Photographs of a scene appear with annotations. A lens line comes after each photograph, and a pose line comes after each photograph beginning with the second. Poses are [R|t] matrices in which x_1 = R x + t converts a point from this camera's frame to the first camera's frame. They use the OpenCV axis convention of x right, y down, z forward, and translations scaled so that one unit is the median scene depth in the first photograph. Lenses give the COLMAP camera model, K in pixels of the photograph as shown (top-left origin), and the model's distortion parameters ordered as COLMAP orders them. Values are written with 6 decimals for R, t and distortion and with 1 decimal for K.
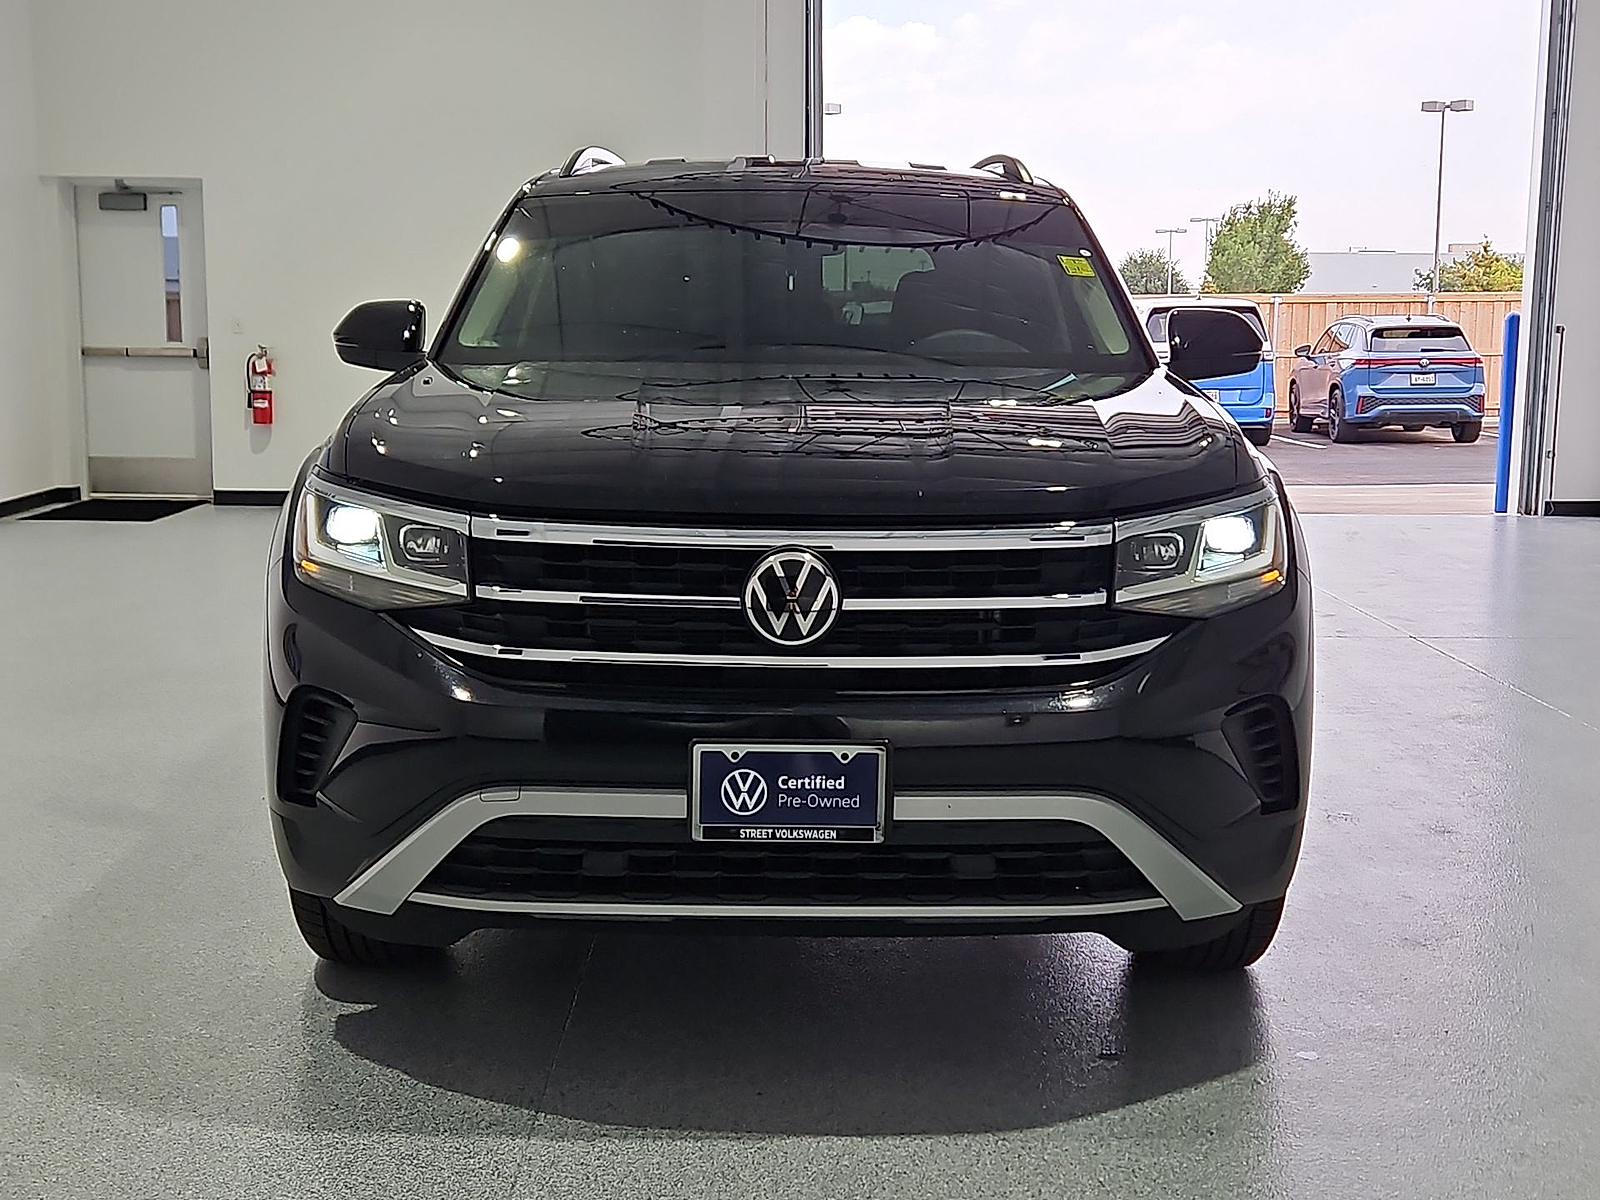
lens RADIAL K [[2140.4, 0, 800.0], [0, 2140.4, 600.0], [0, 0, 1]] dist [0.039551, 0.021266]
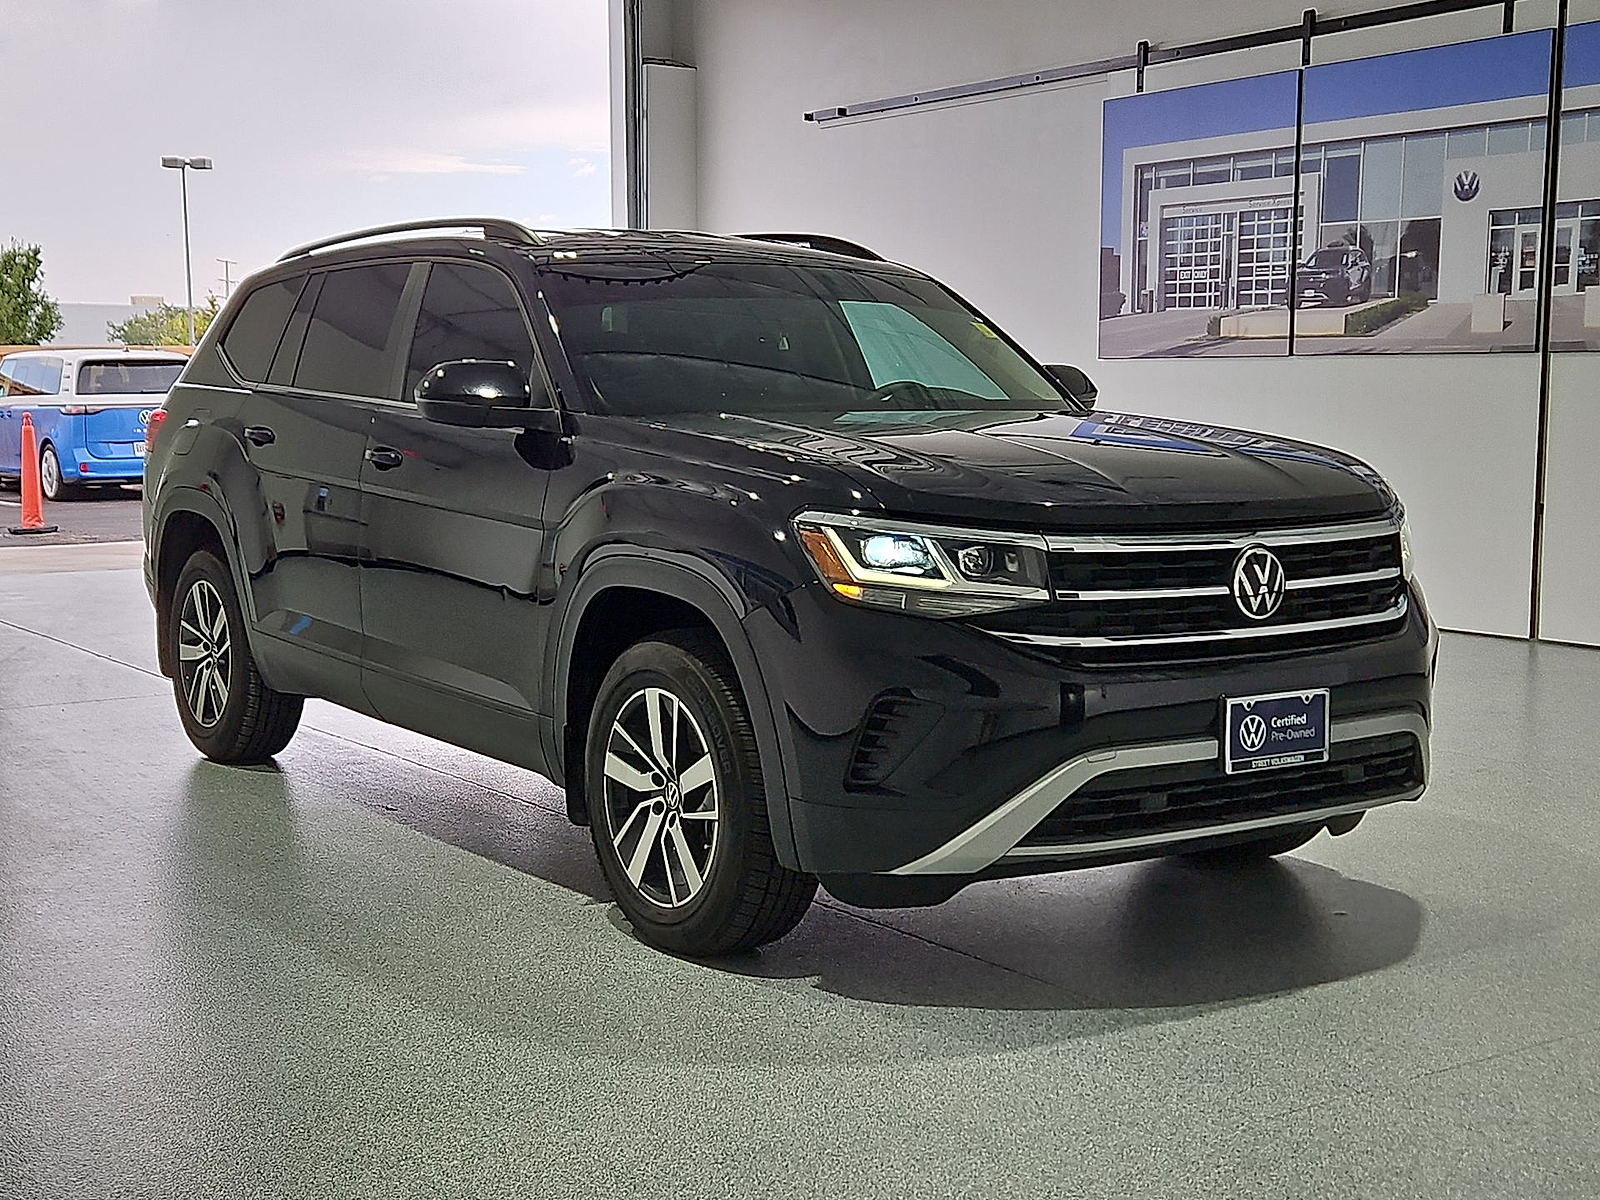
lens RADIAL K [[2140.4, 0, 800.0], [0, 2140.4, 600.0], [0, 0, 1]] dist [0.039551, 0.021266]
pose [[0.830845, -0.065037, 0.552691, -0.966945], [0.078185, 0.996939, -0.000221, -0.012219], [-0.550985, 0.043396, 0.833386, 0.060148]]
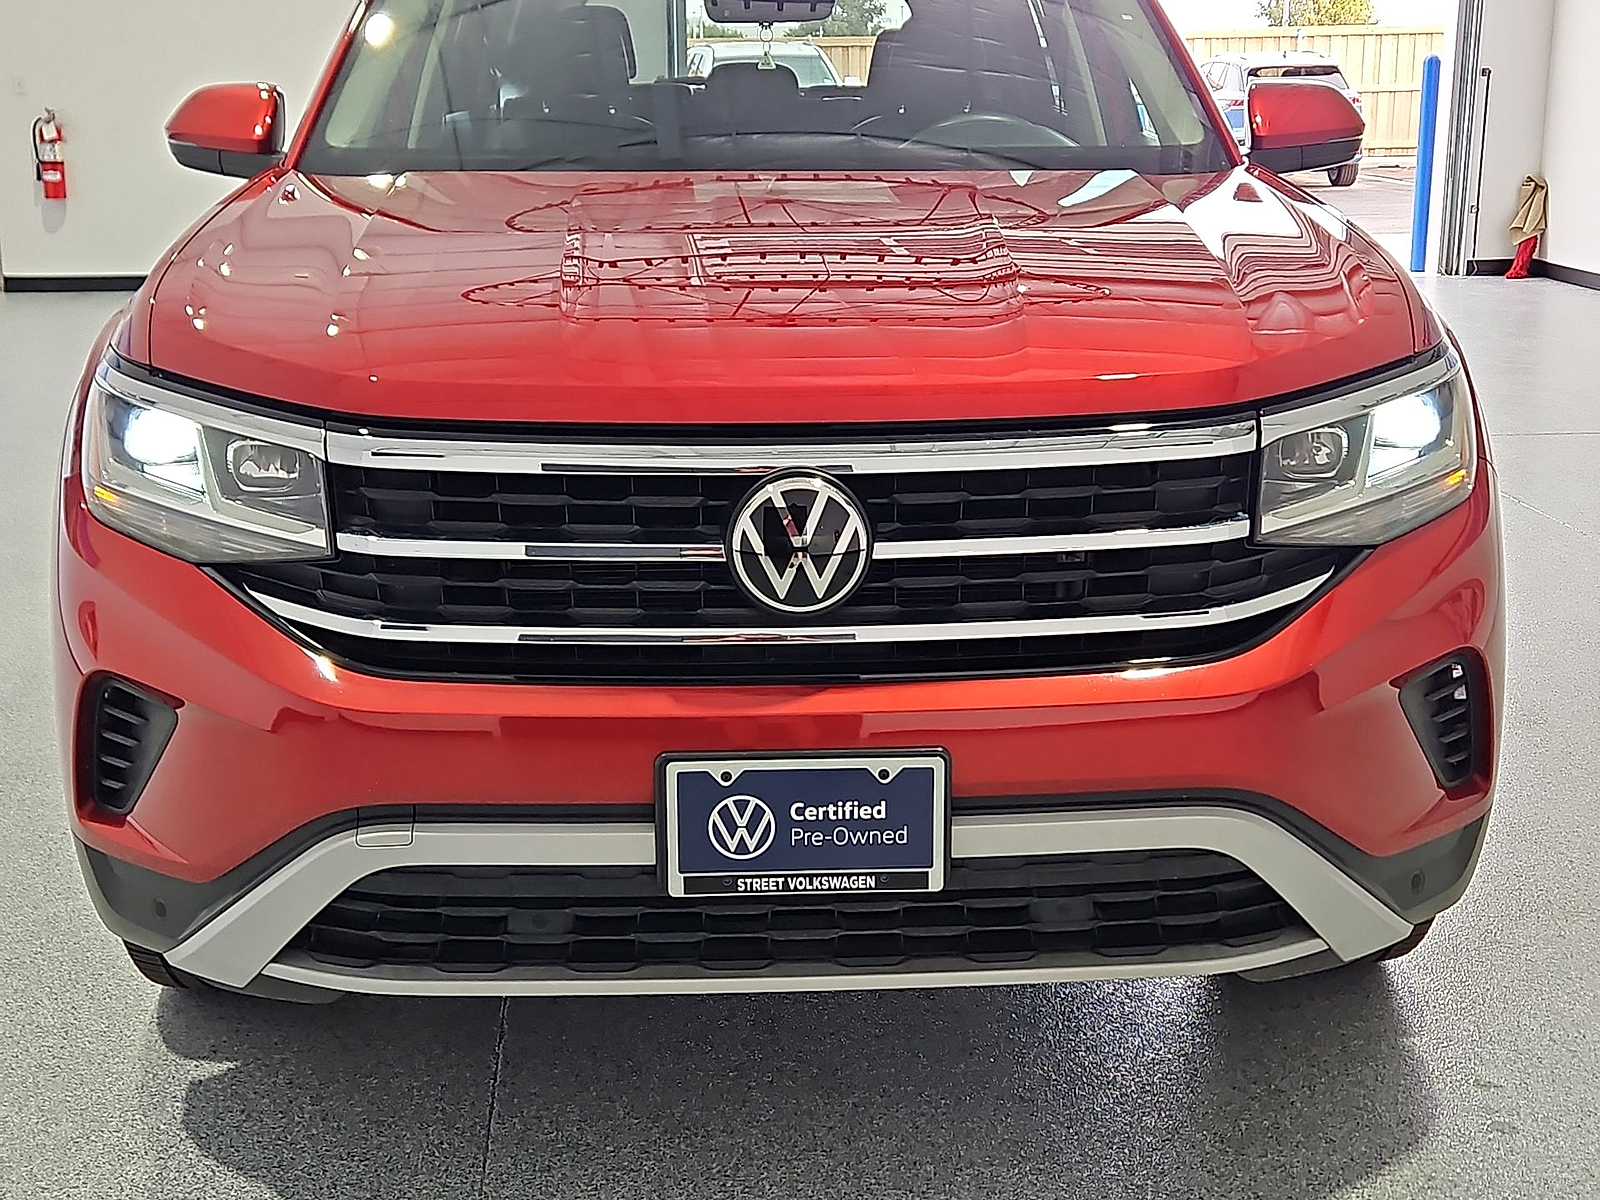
lens RADIAL K [[2140.4, 0, 800.0], [0, 2140.4, 600.0], [0, 0, 1]] dist [0.039551, 0.021266]
pose [[0.996945, -0.031248, 0.071580, -0.054276], [0.022642, 0.992751, 0.118034, -0.064341], [-0.074749, -0.116053, 0.990426, 0.319514]]
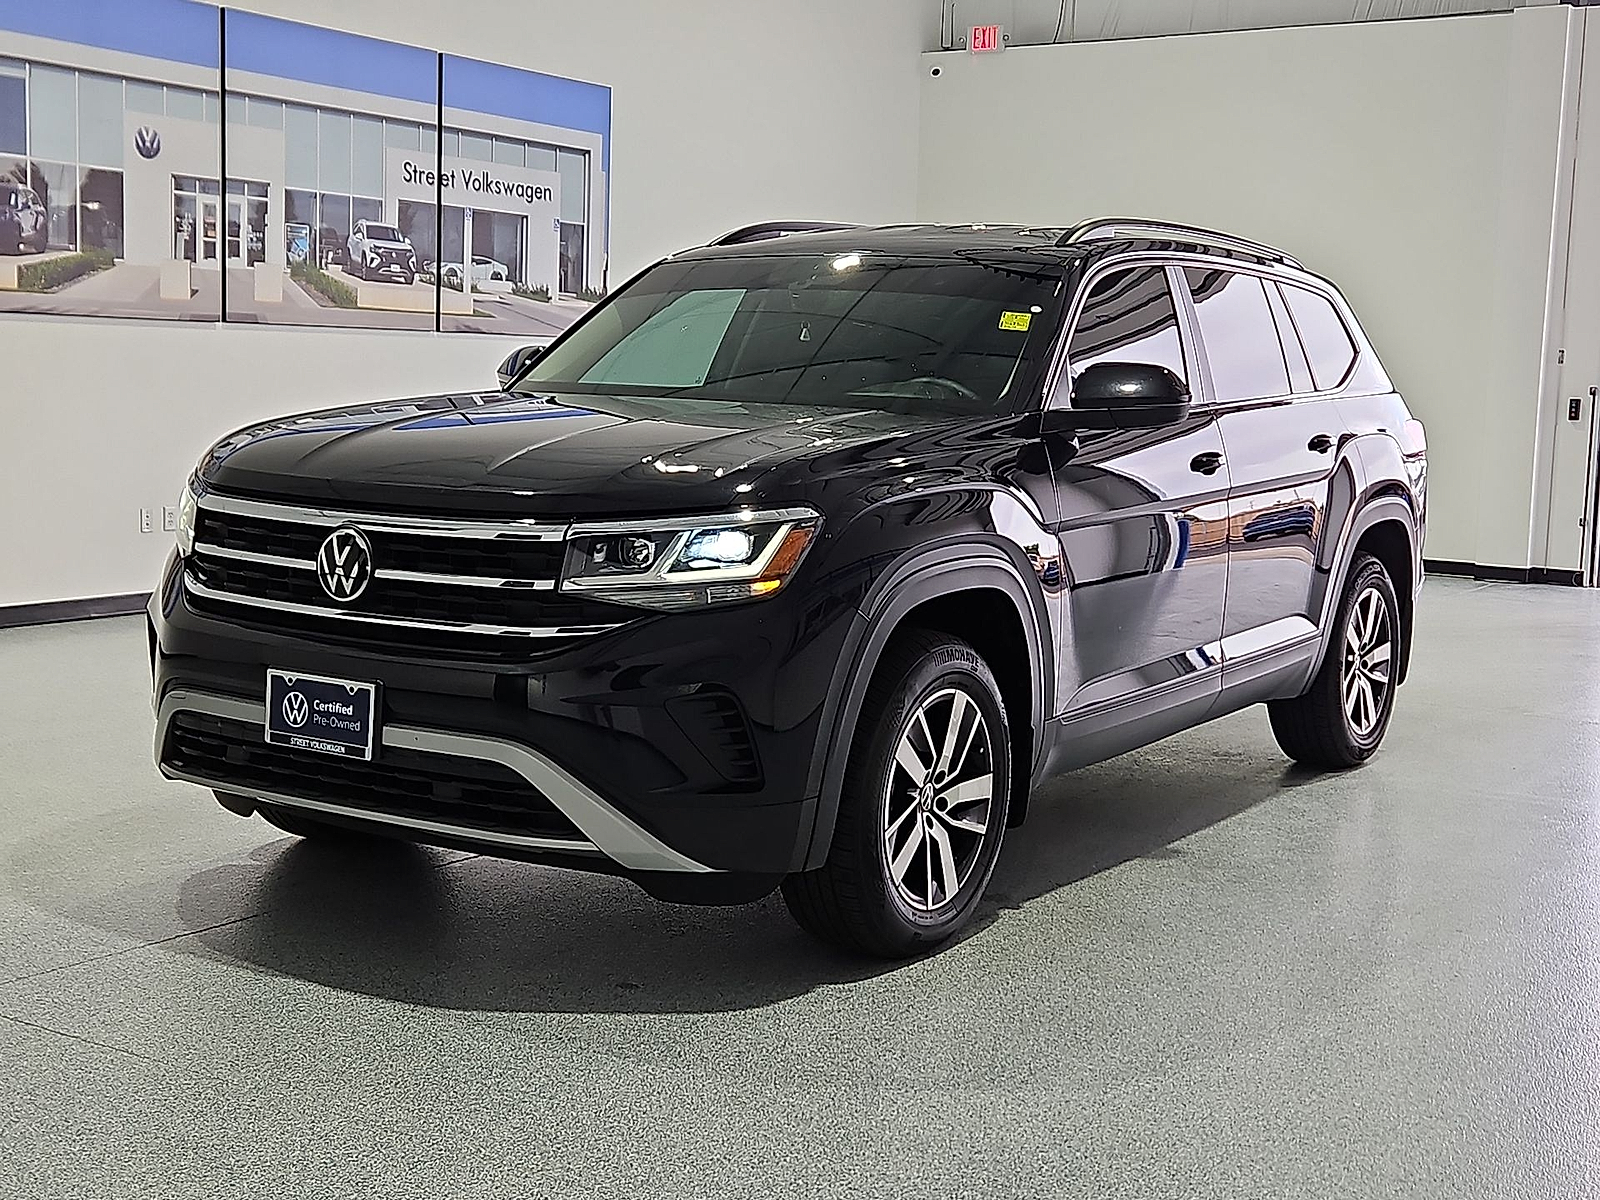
lens RADIAL K [[2140.4, 0, 800.0], [0, 2140.4, 600.0], [0, 0, 1]] dist [0.039551, 0.021266]
pose [[0.858257, 0.077809, -0.507287, 0.893617], [-0.097439, 0.995167, -0.012212, 0.009118], [0.503885, 0.059911, 0.861691, 0.022373]]
